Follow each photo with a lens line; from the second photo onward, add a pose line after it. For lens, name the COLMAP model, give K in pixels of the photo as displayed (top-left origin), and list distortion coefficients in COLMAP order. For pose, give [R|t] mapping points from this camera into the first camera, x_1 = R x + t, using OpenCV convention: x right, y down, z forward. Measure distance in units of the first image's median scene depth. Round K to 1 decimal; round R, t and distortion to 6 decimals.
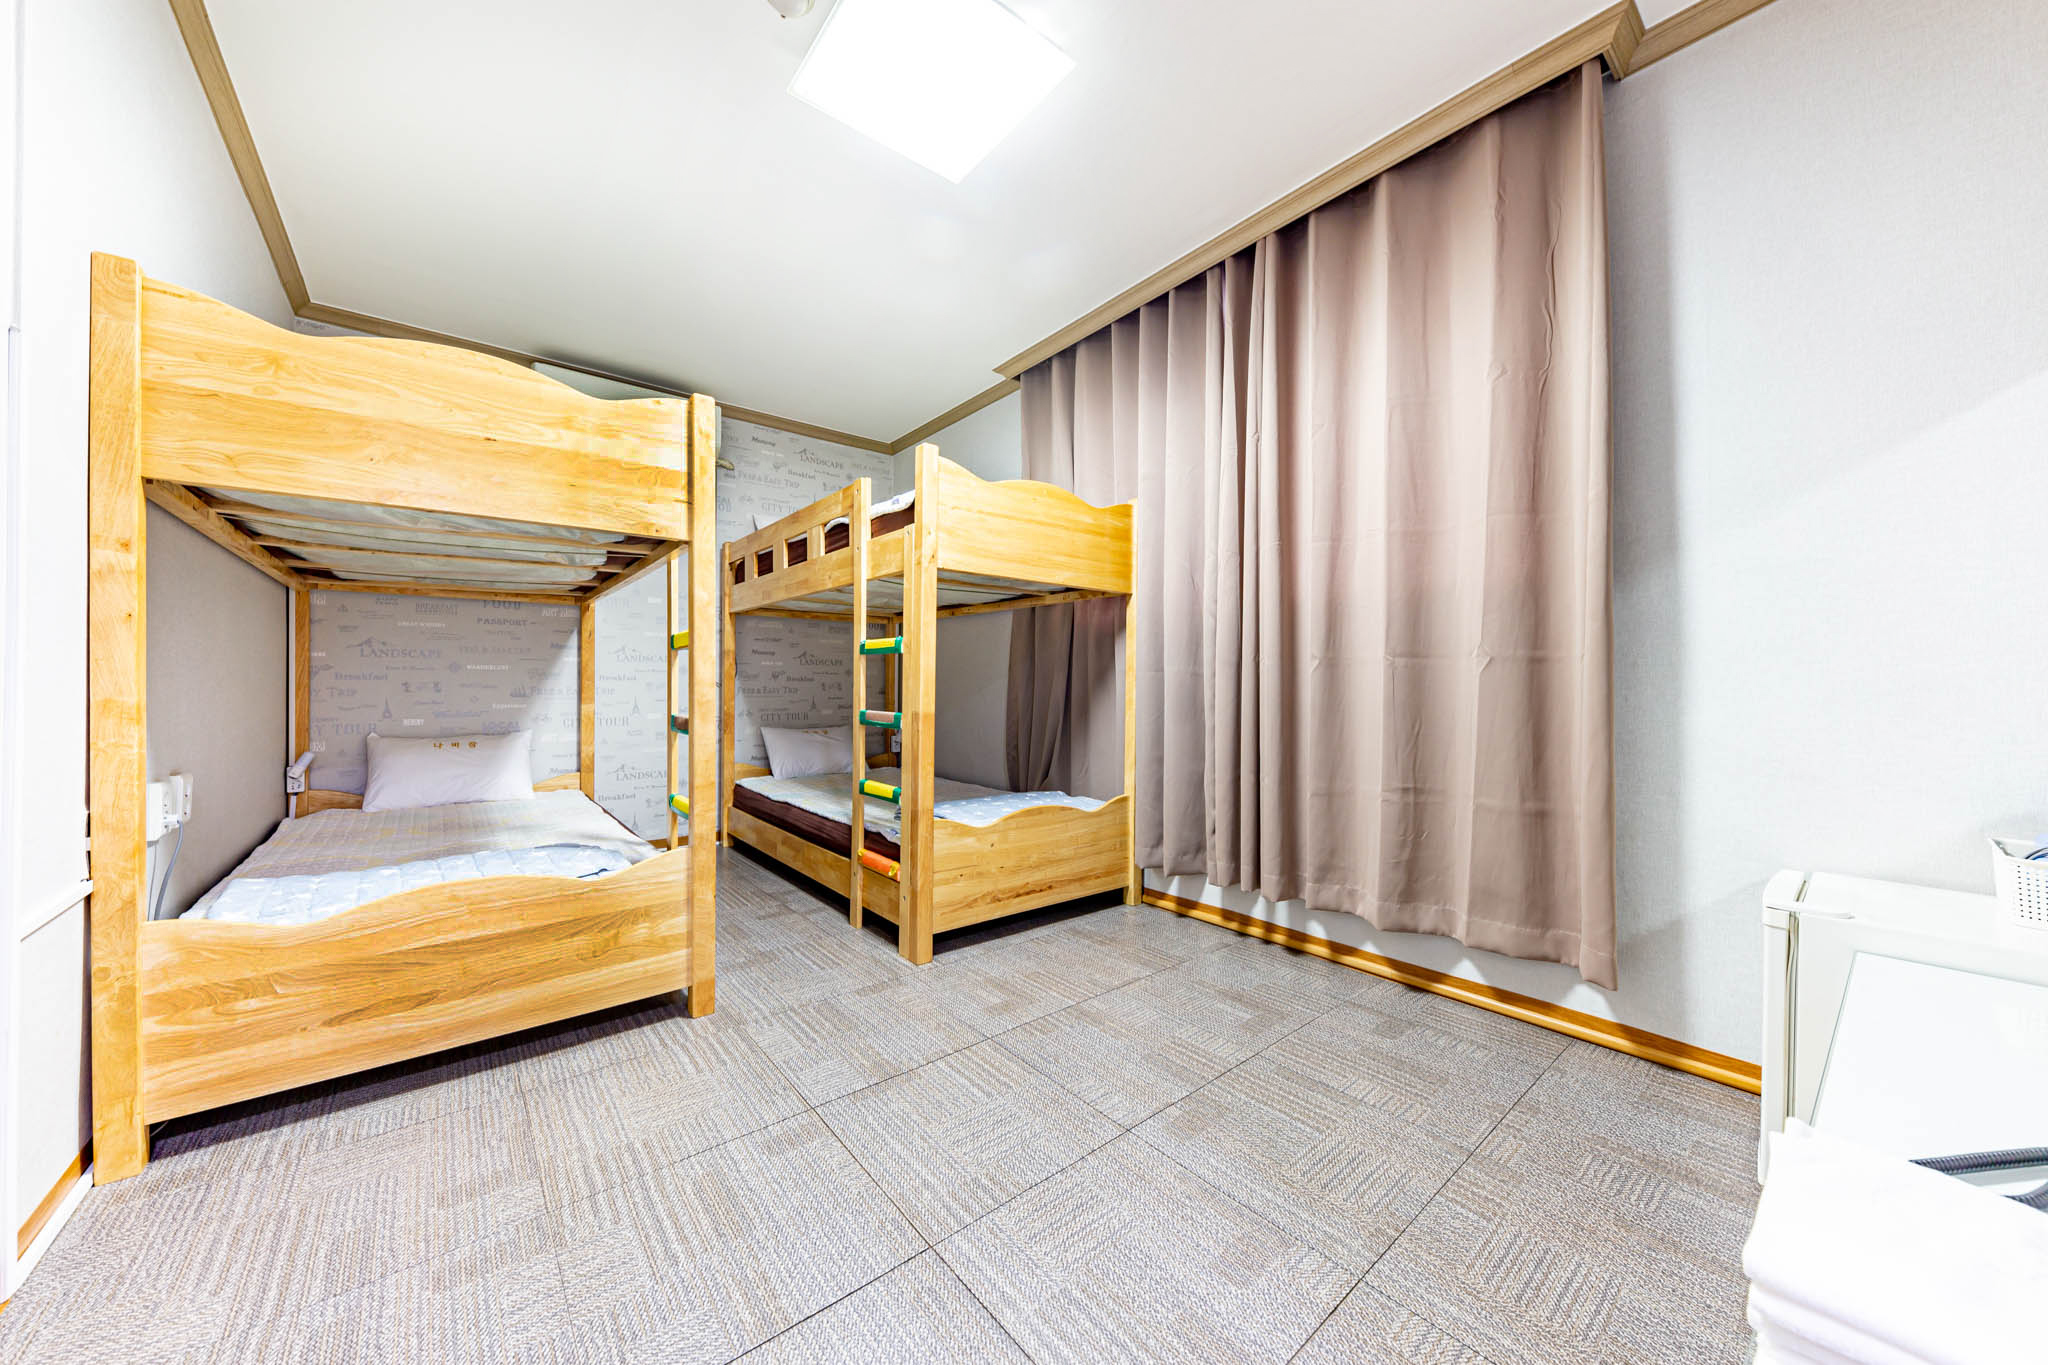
lens RADIAL K [[710.0, 0, 1020.2], [0, 710.0, 678.8], [0, 0, 1]] dist [-0.000119, -0.000352]
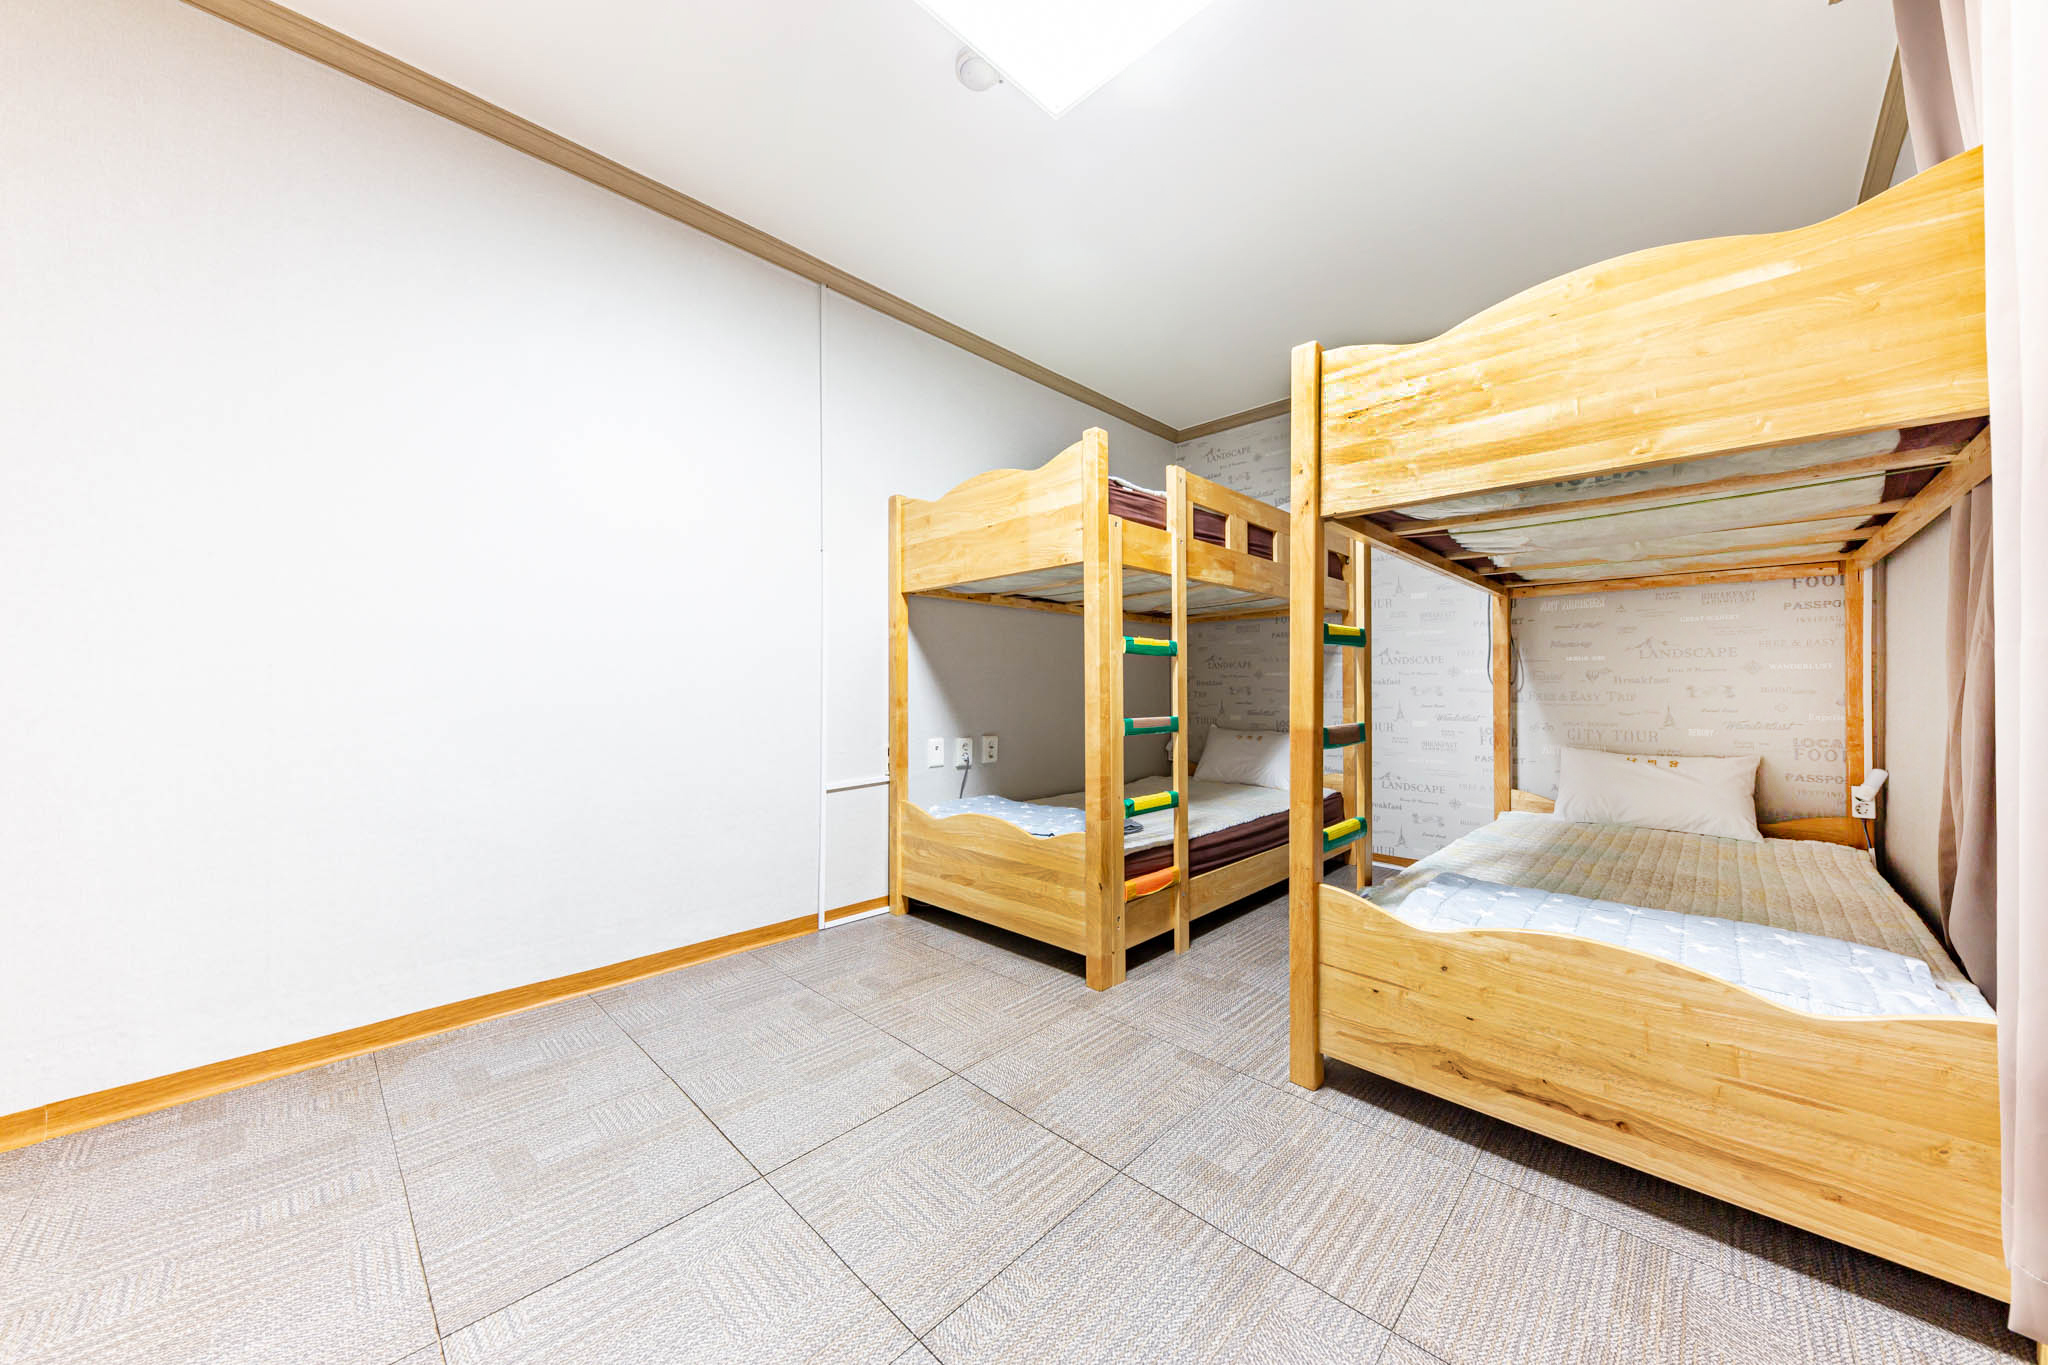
lens RADIAL K [[710.0, 0, 1019.7], [0, 710.0, 692.8], [0, 0, 1]] dist [-0.000119, -0.000352]
pose [[0.099365, 0.002464, -0.995048, 0.644561], [0.006757, 0.999972, 0.003151, 0.013514], [0.995028, -0.007037, 0.099345, 0.798680]]
